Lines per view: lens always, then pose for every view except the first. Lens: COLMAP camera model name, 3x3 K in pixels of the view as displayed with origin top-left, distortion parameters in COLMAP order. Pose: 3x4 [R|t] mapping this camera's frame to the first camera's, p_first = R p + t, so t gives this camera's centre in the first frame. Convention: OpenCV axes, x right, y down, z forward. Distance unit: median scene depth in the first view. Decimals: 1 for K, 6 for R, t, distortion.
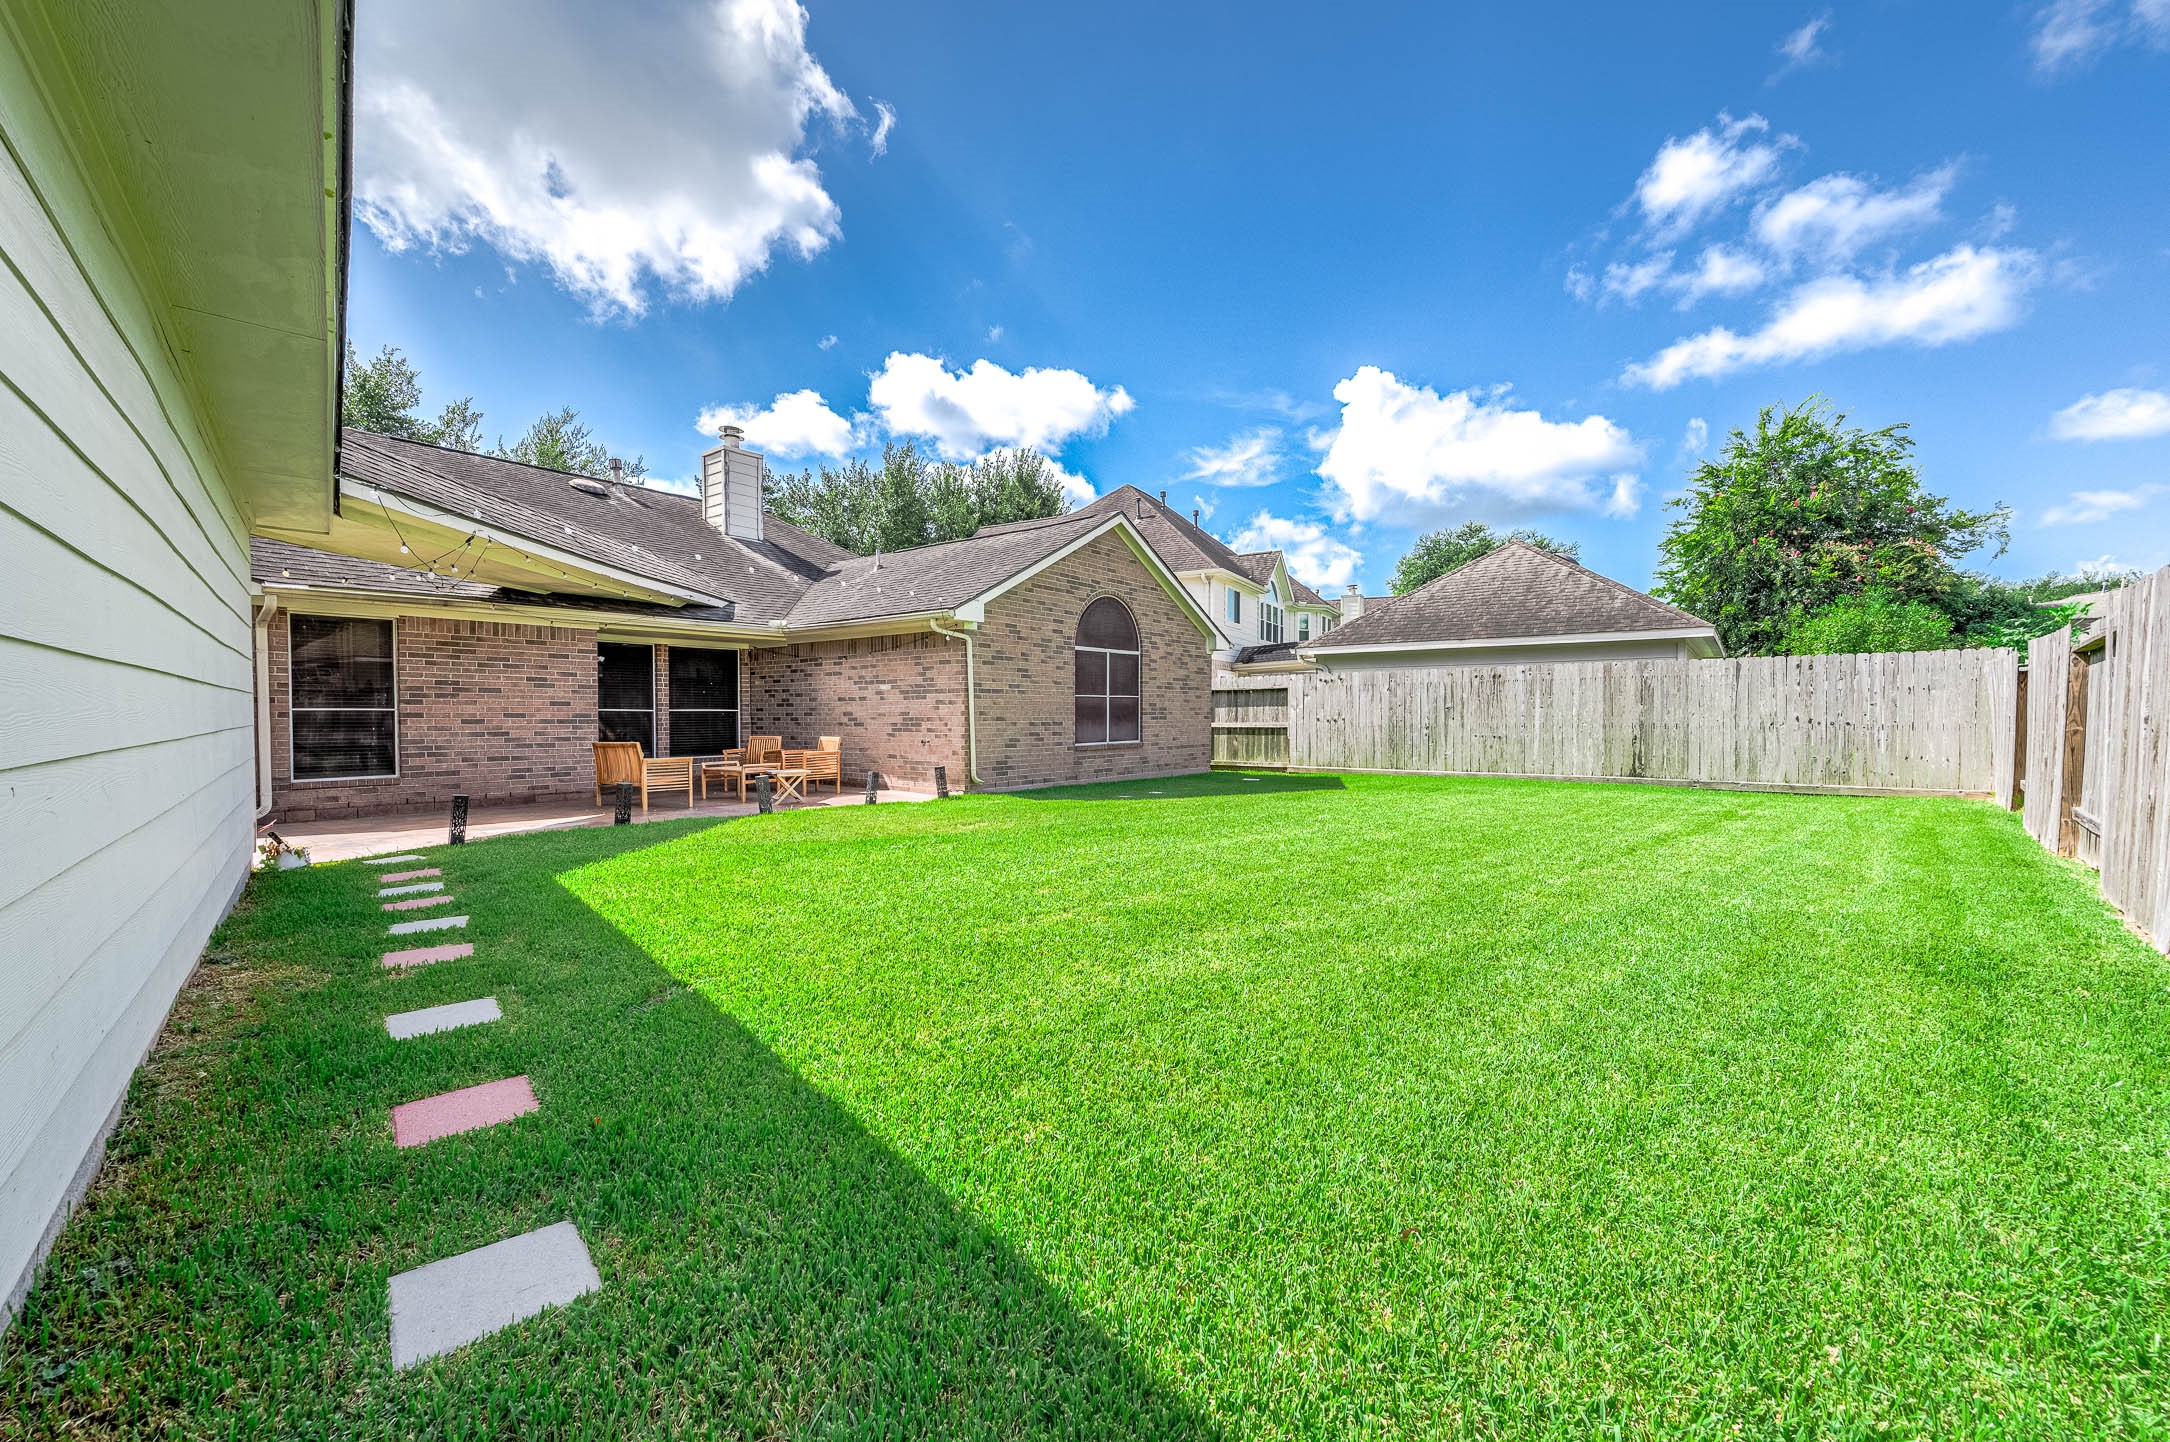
lens RADIAL K [[850.8, 0, 1085.0], [0, 850.8, 721.0], [0, 0, 1]] dist [0.006537, 0.000000]
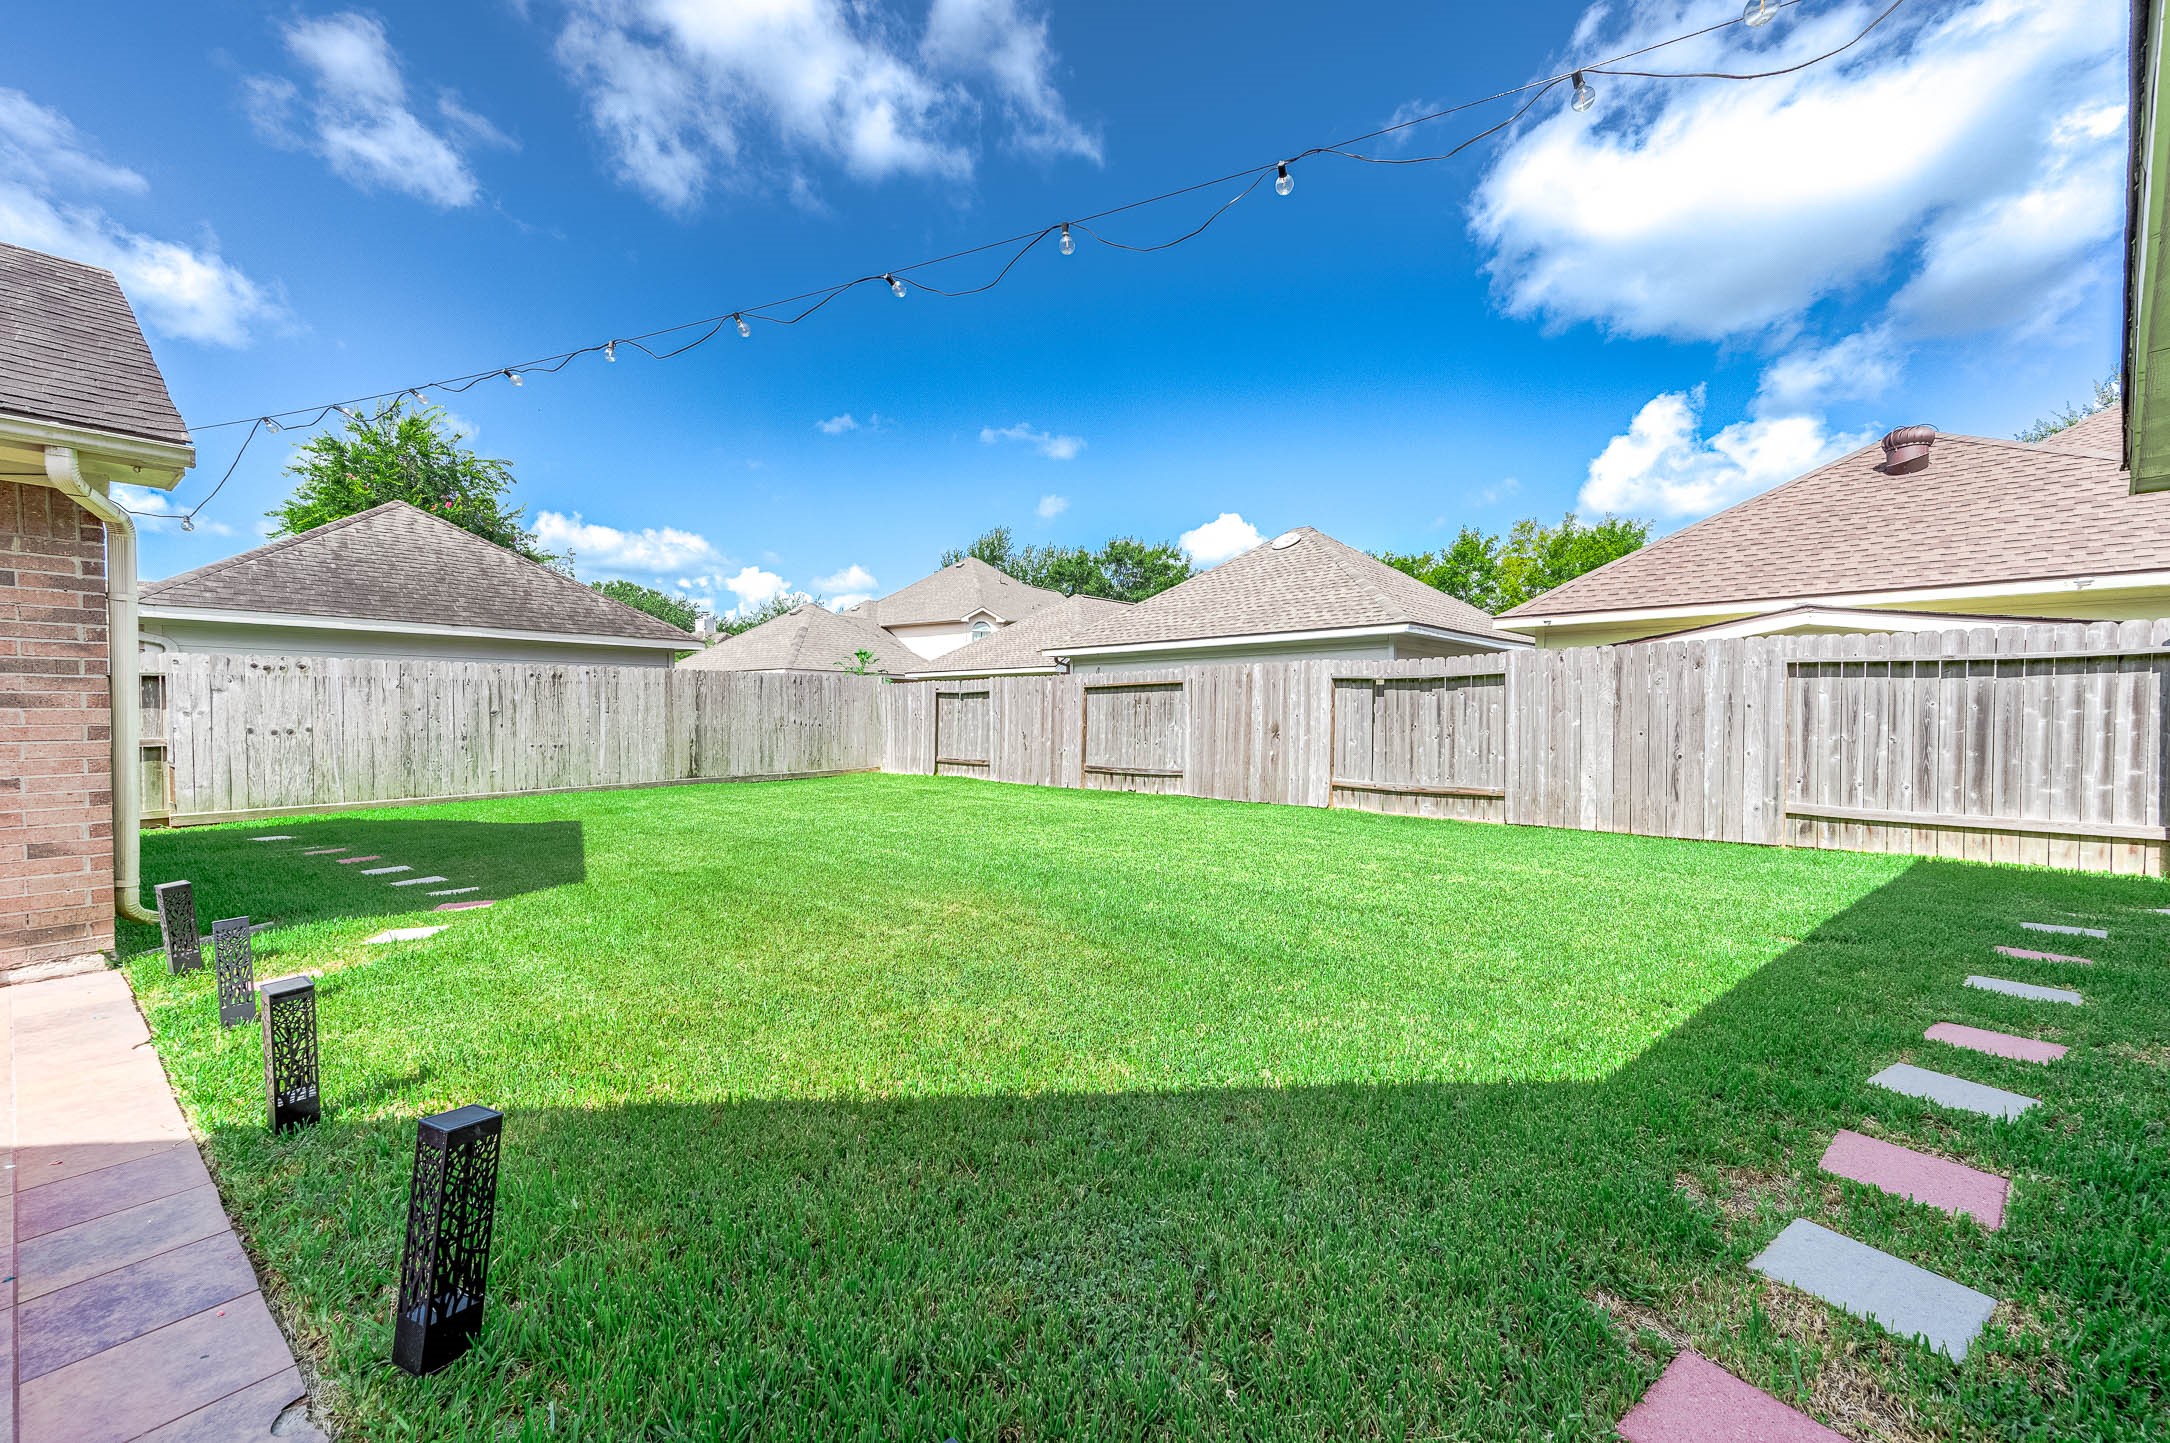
lens RADIAL K [[849.7, 0, 1090.7], [0, 849.7, 729.4], [0, 0, 1]] dist [0.022053, 0.000596]
pose [[0.018575, -0.020019, 0.999627, -0.394771], [0.010388, 0.999749, 0.019828, -0.010577], [-0.999774, 0.010016, 0.018778, 0.458320]]
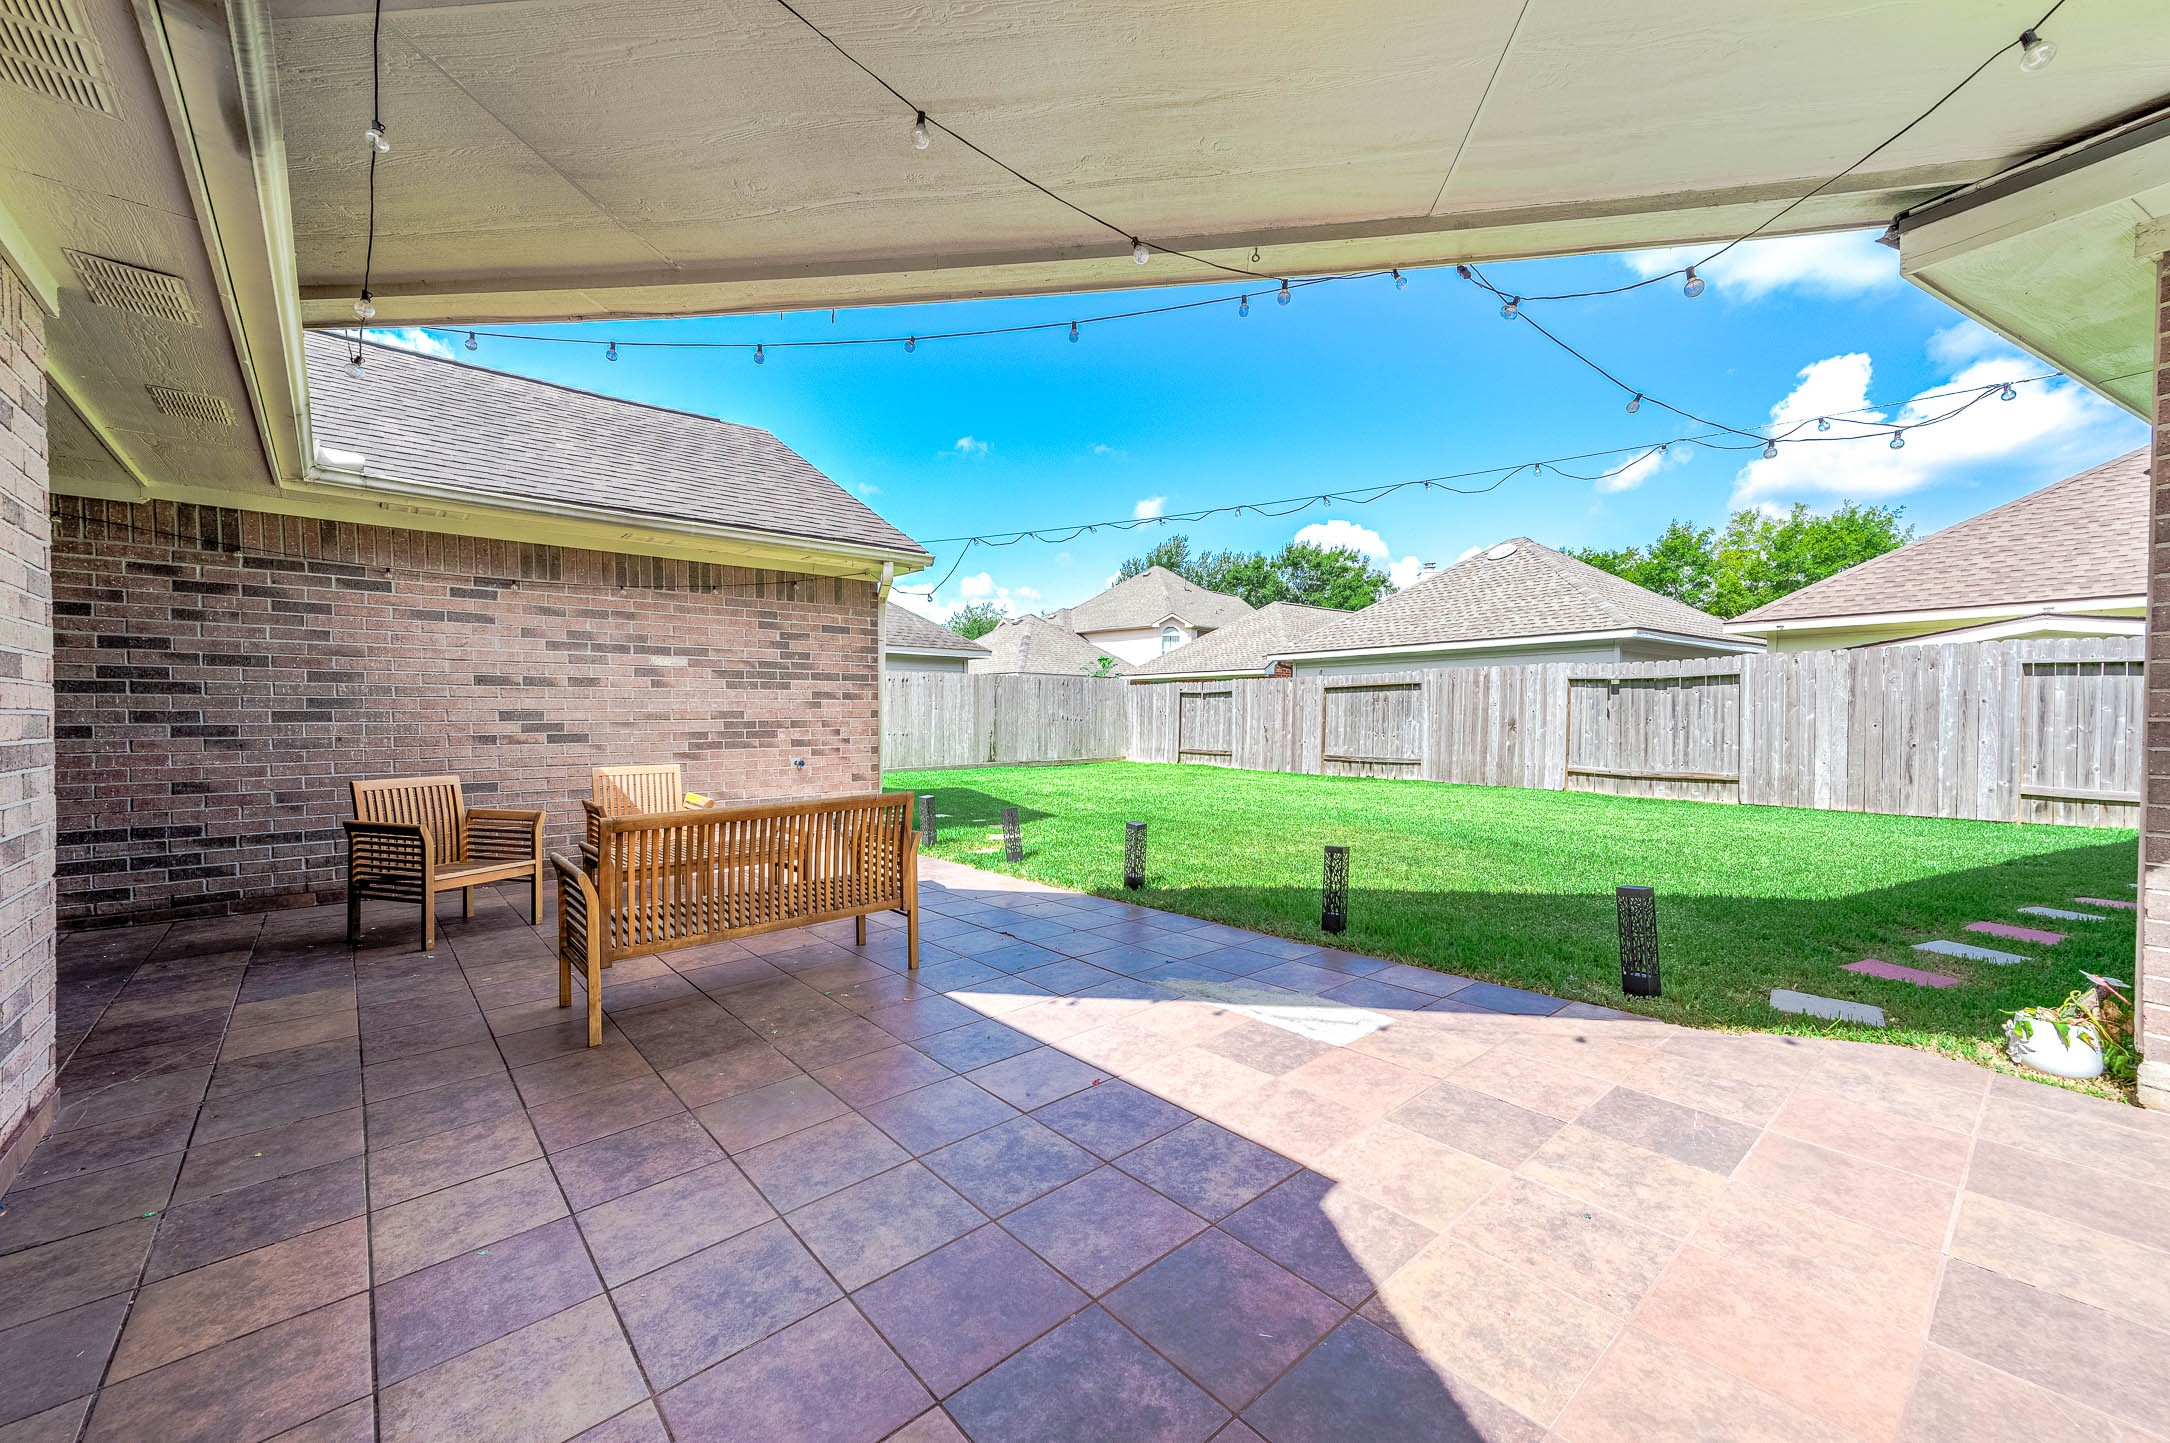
lens RADIAL K [[849.7, 0, 1090.7], [0, 849.7, 729.4], [0, 0, 1]] dist [0.022053, 0.000596]
pose [[0.192590, -0.017942, 0.981115, -0.588409], [0.007769, 0.999829, 0.016759, -0.005409], [-0.981248, 0.004394, 0.192697, 0.567646]]
